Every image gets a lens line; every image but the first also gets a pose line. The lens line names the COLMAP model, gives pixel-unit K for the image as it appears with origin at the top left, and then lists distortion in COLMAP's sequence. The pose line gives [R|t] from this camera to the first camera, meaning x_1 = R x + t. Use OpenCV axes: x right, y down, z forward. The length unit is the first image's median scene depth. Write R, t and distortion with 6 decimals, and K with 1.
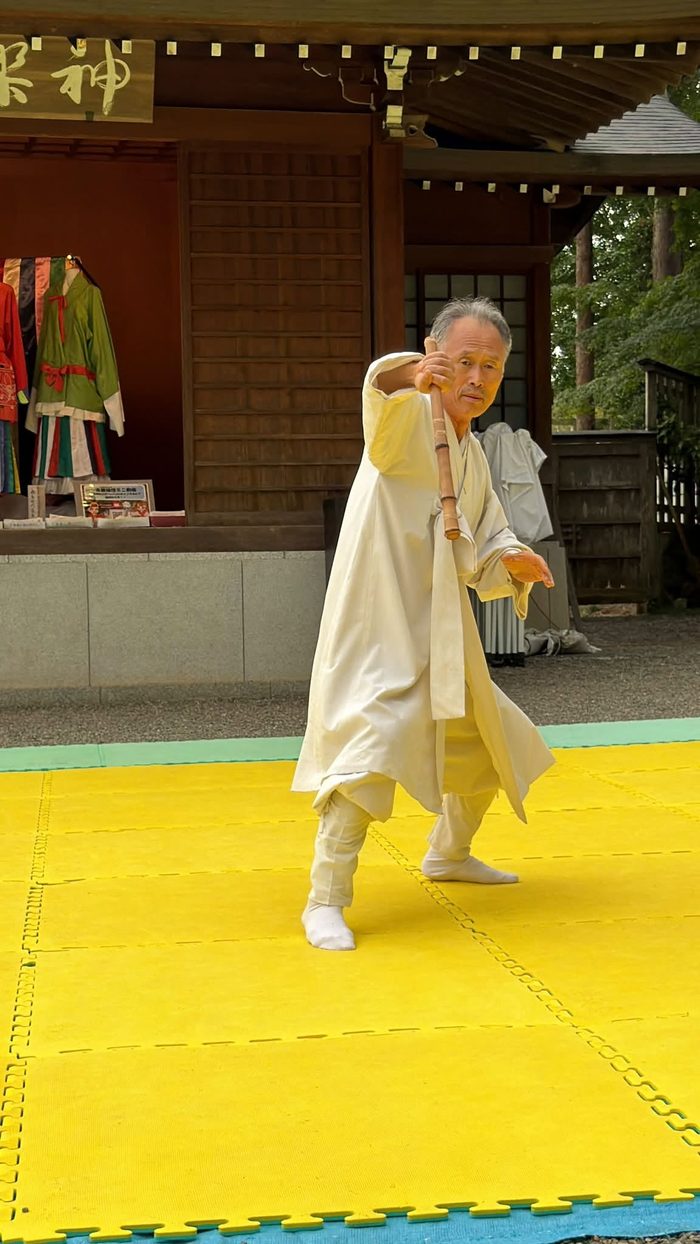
lens RADIAL K [[2202.5, 0, 324.1], [0, 2202.5, 632.0], [0, 0, 1]] dist [0.132324, 0.000000]
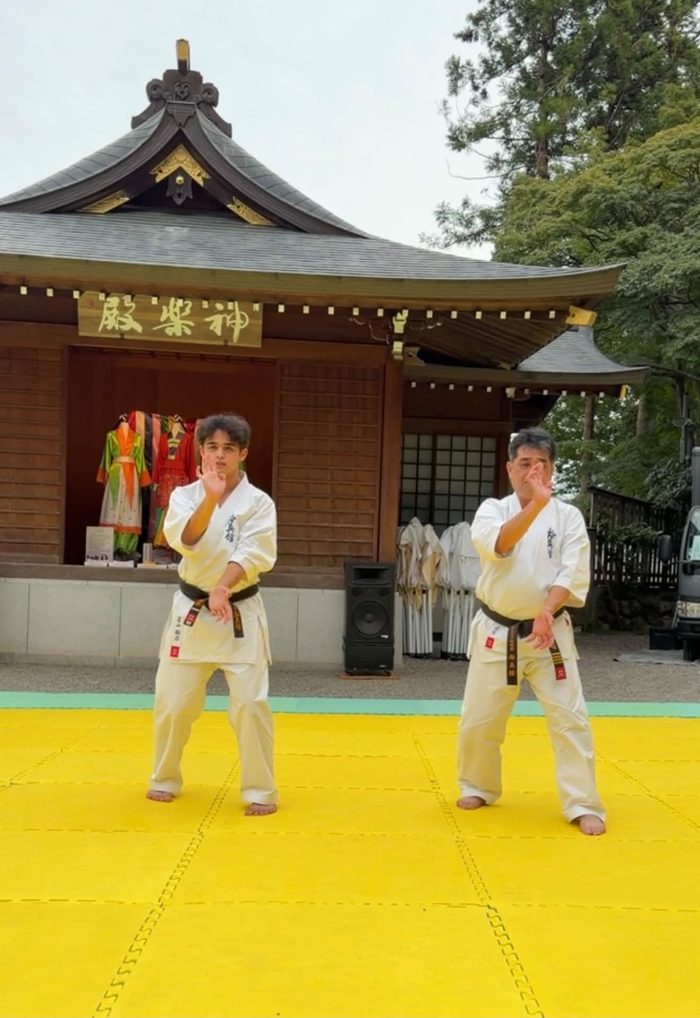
lens RADIAL K [[1215.2, 0, 351.3], [0, 1215.2, 608.2], [0, 0, 1]] dist [0.124769, 0.000000]
pose [[0.990939, 0.055989, -0.122084, 0.125424], [-0.057066, 0.998356, -0.005339, -0.017806], [0.121584, 0.012258, 0.992505, 0.030889]]
